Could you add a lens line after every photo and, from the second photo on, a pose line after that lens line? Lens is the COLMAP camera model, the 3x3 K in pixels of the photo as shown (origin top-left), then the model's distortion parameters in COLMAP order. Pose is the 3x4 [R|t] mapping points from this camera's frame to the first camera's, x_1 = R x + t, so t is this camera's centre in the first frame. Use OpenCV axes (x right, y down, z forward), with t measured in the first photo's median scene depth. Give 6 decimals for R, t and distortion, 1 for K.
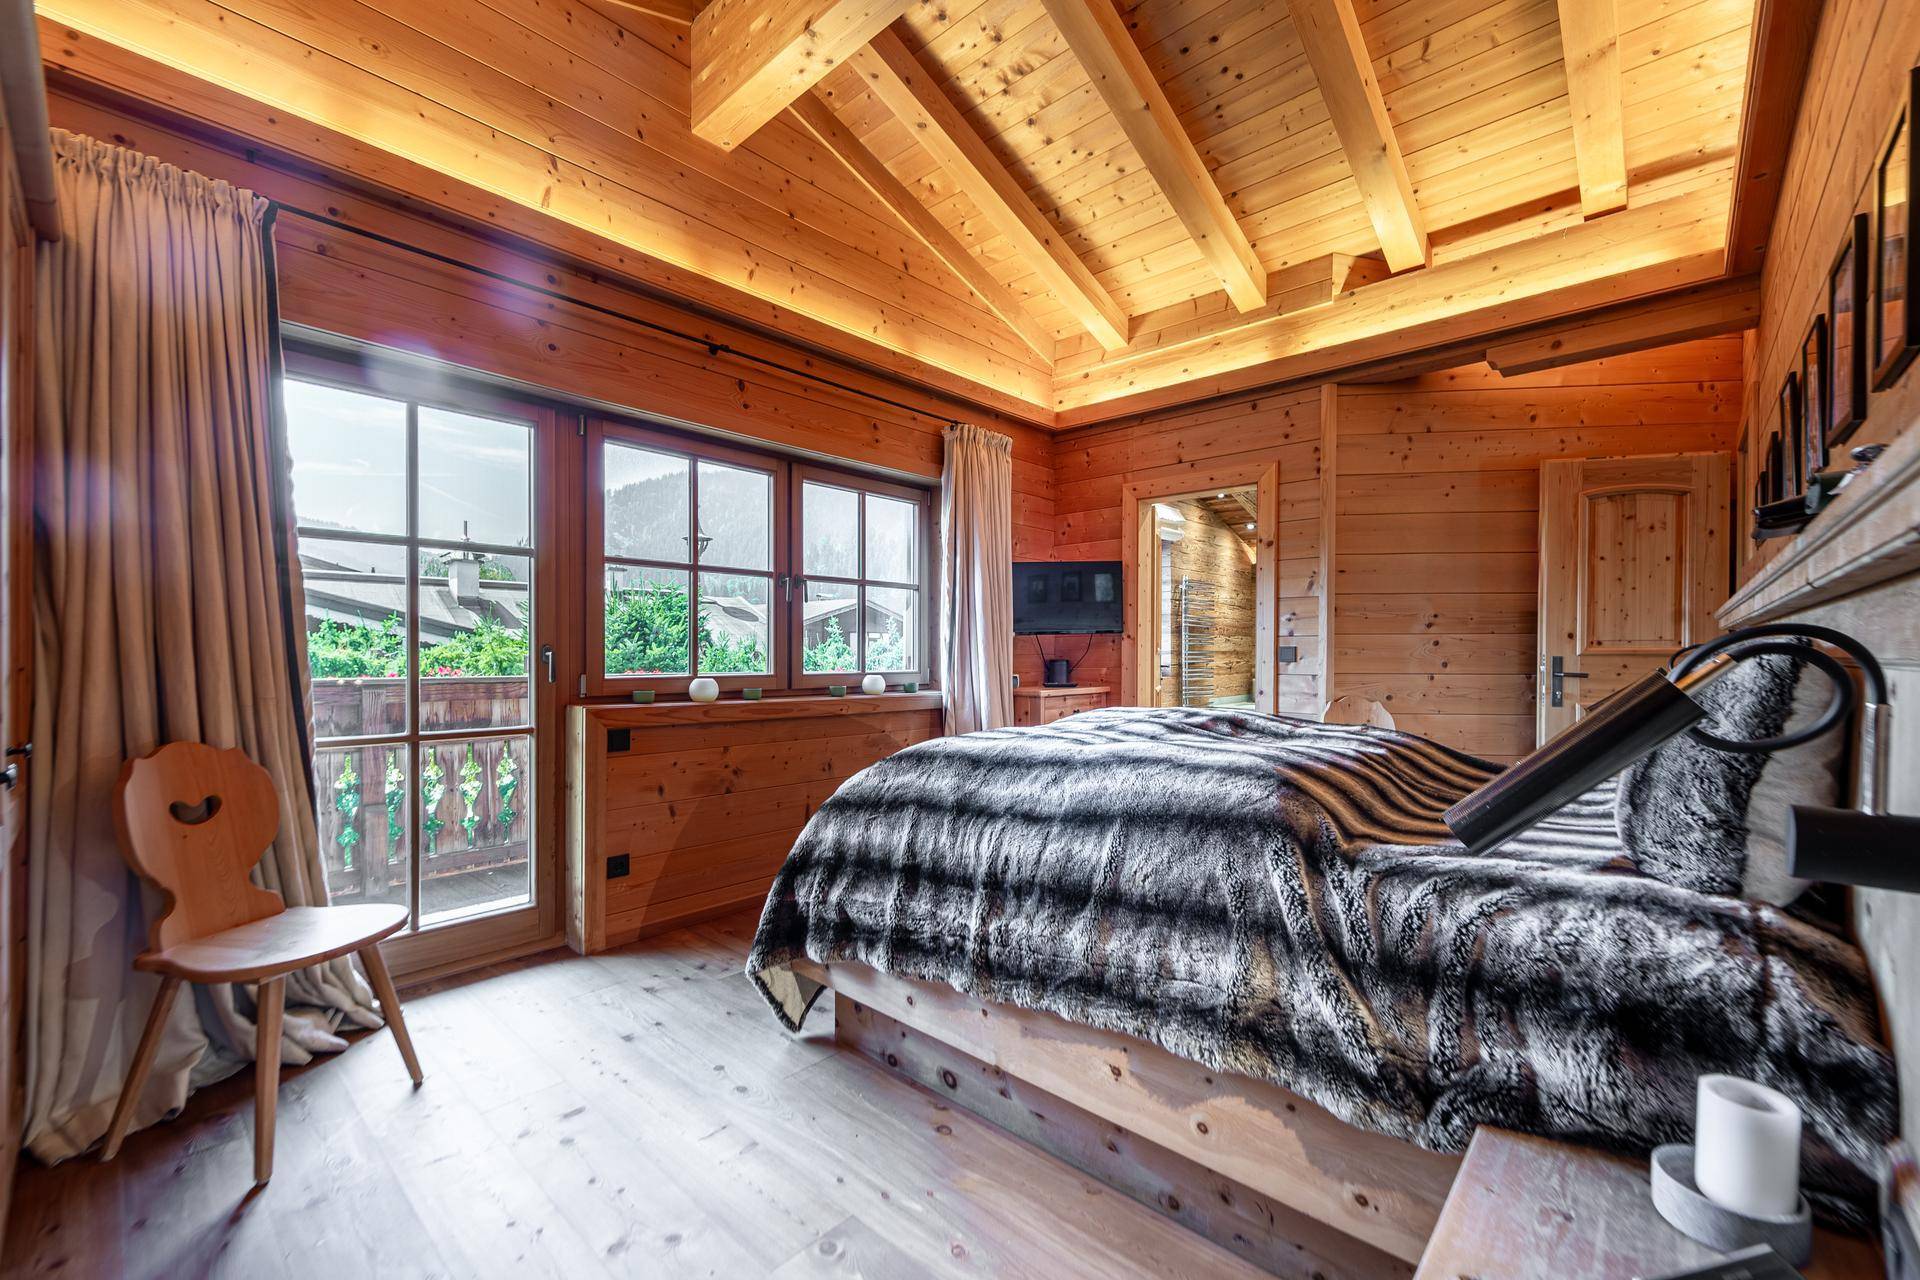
lens RADIAL K [[784.4, 0, 975.9], [0, 784.4, 668.2], [0, 0, 1]] dist [0.000285, 0.000546]
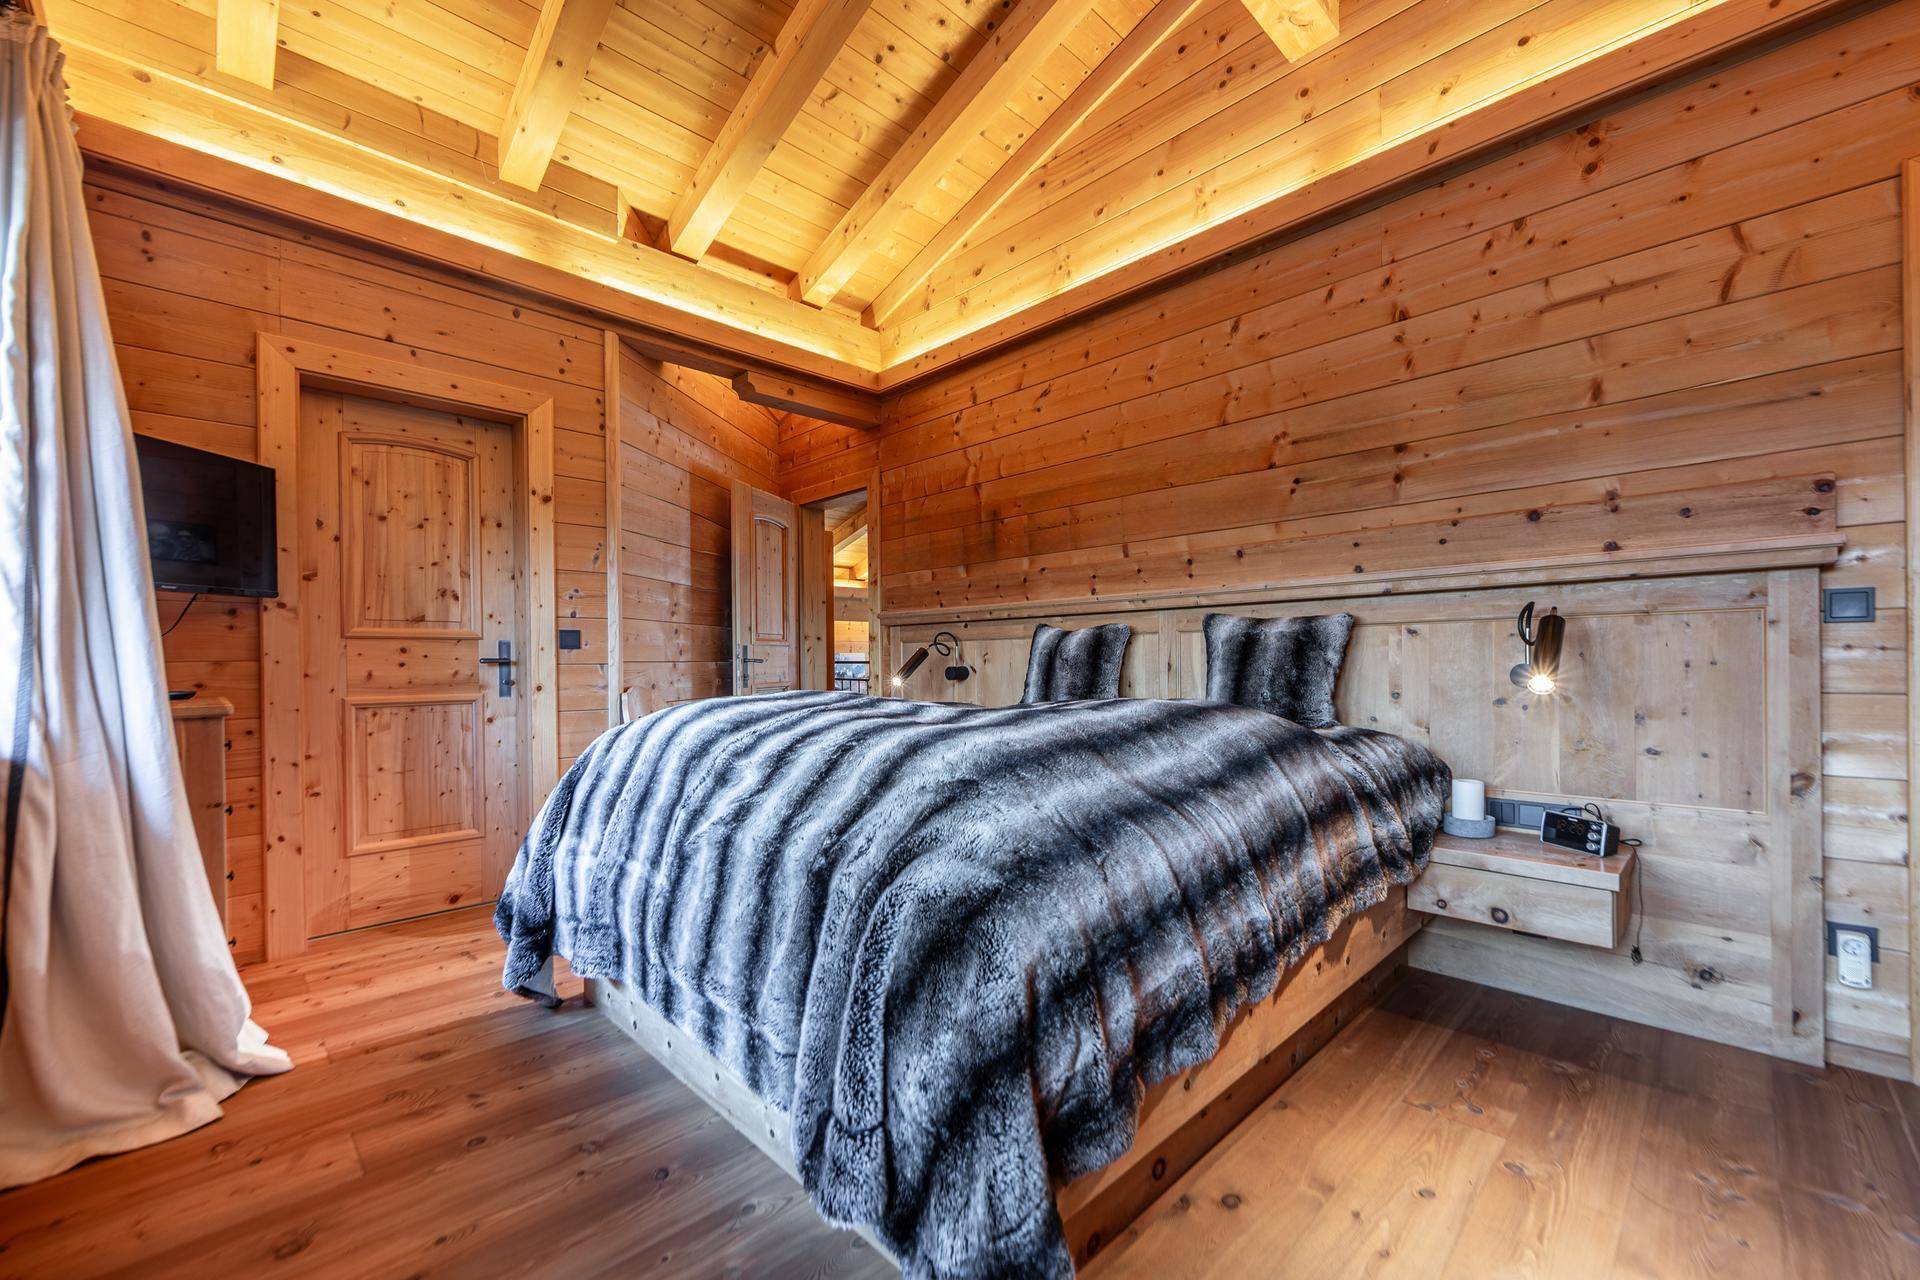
lens RADIAL K [[784.4, 0, 957.6], [0, 784.4, 656.5], [0, 0, 1]] dist [0.000285, 0.000546]
pose [[0.058353, 0.006331, 0.998276, -0.392786], [0.031010, 0.999486, -0.008151, 0.018292], [-0.997814, 0.031432, 0.058127, 0.563230]]
